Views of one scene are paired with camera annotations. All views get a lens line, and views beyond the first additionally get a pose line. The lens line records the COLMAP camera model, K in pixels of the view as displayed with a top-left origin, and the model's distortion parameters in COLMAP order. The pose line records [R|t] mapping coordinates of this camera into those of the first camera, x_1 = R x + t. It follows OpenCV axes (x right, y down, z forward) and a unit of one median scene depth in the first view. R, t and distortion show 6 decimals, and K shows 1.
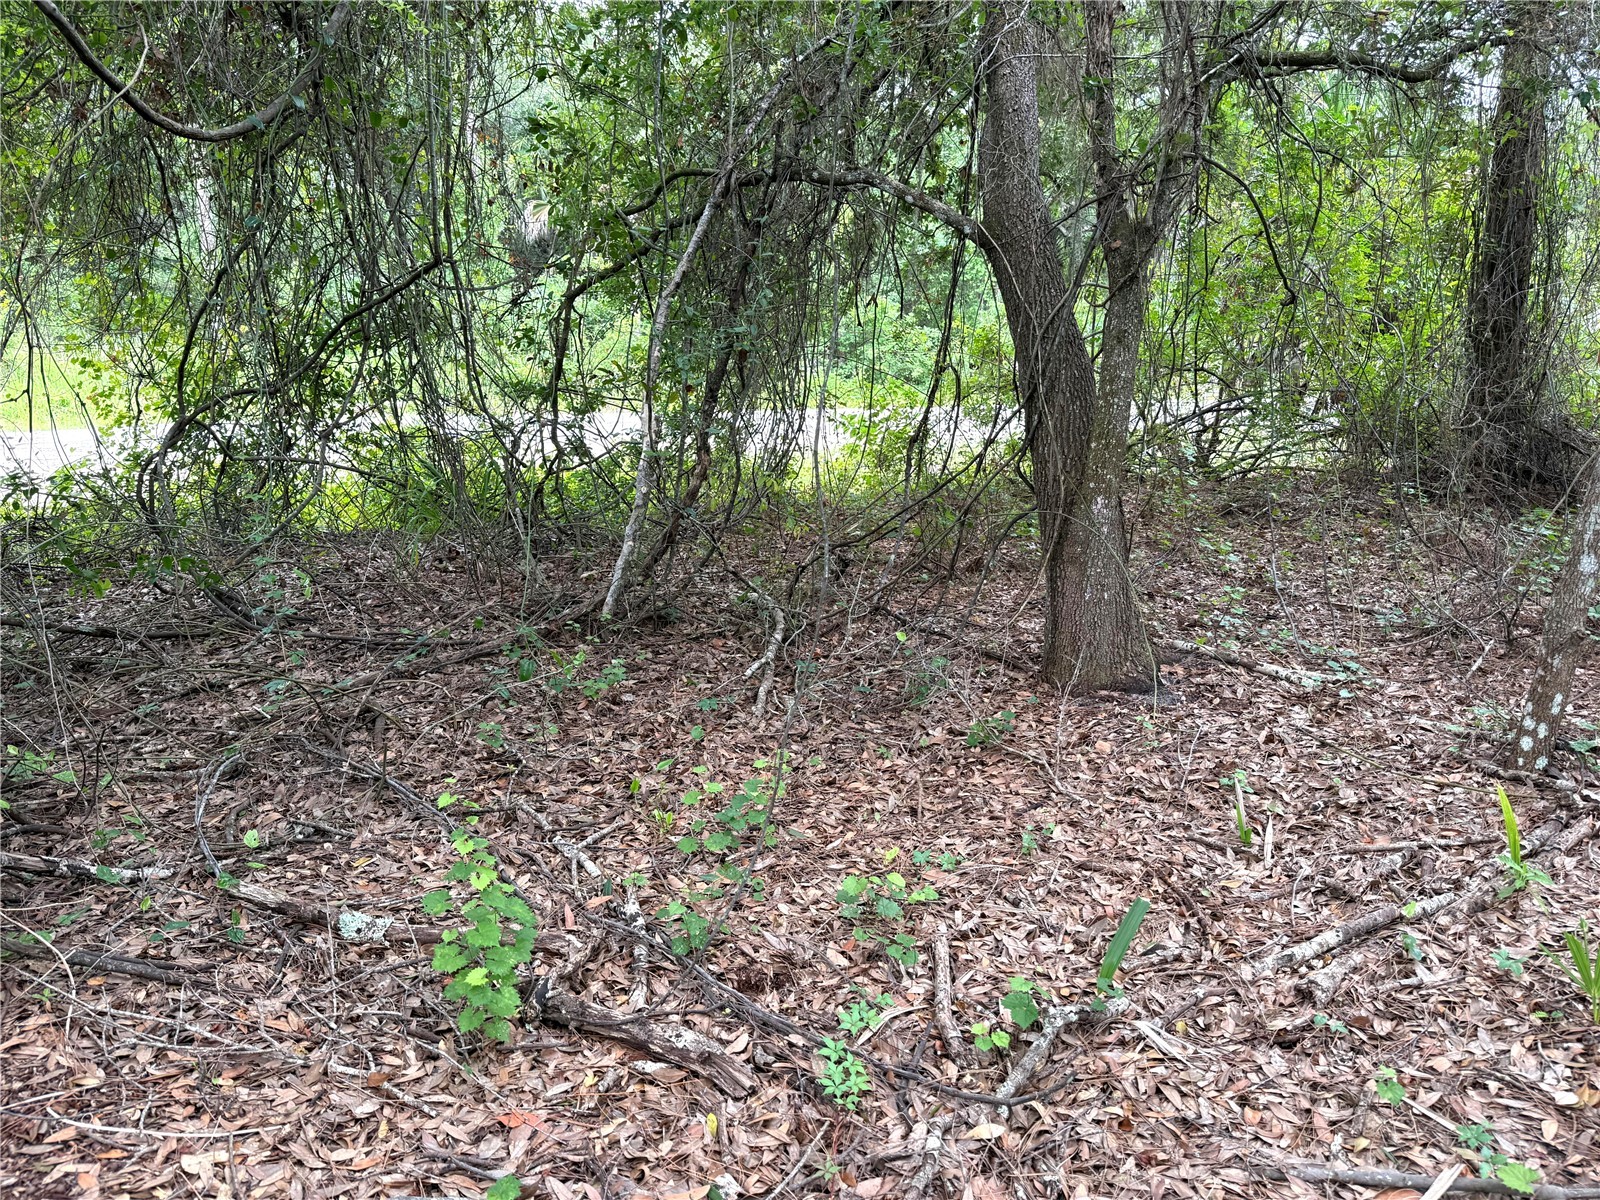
lens RADIAL K [[1185.9, 0, 801.7], [0, 1185.9, 598.9], [0, 0, 1]] dist [-0.007014, -0.002394]
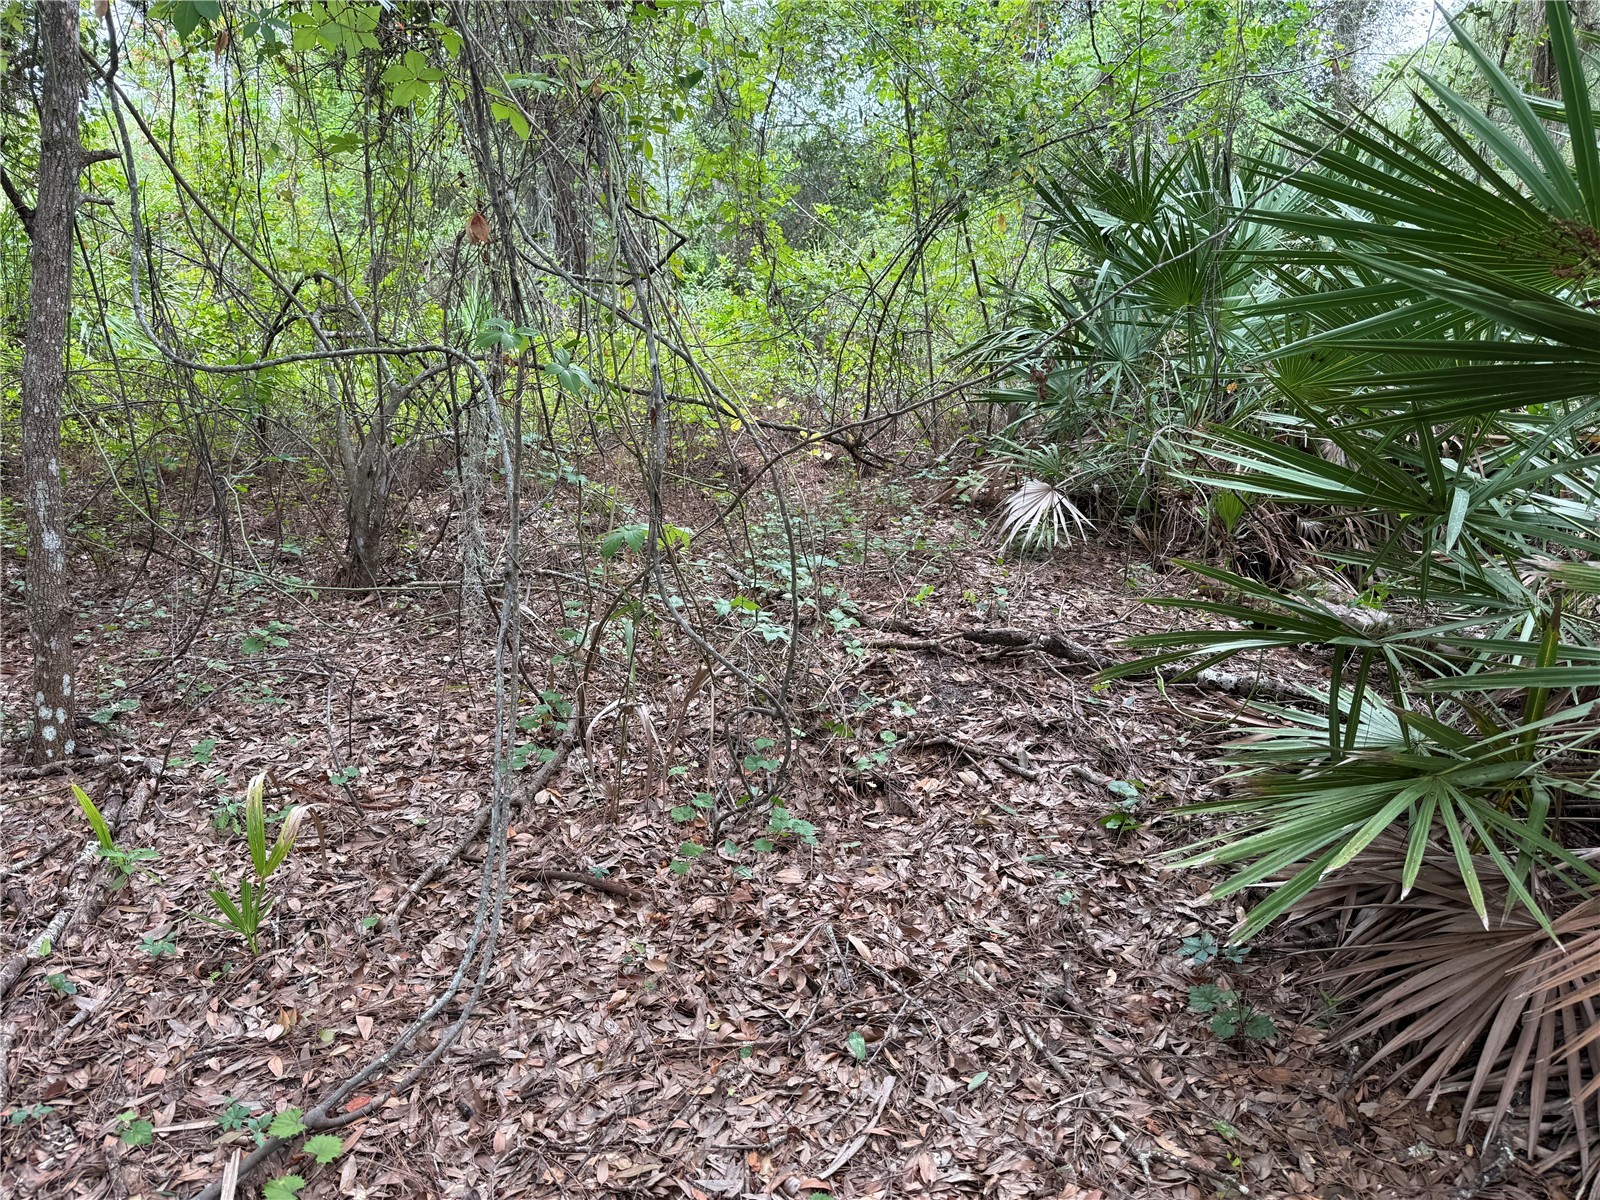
lens RADIAL K [[1185.9, 0, 800.9], [0, 1185.9, 601.3], [0, 0, 1]] dist [-0.007014, -0.002394]
pose [[0.309199, -0.243824, 0.919209, -0.084220], [0.211281, 0.960030, 0.183583, -0.042186], [-0.927231, 0.137448, 0.348355, 0.118704]]
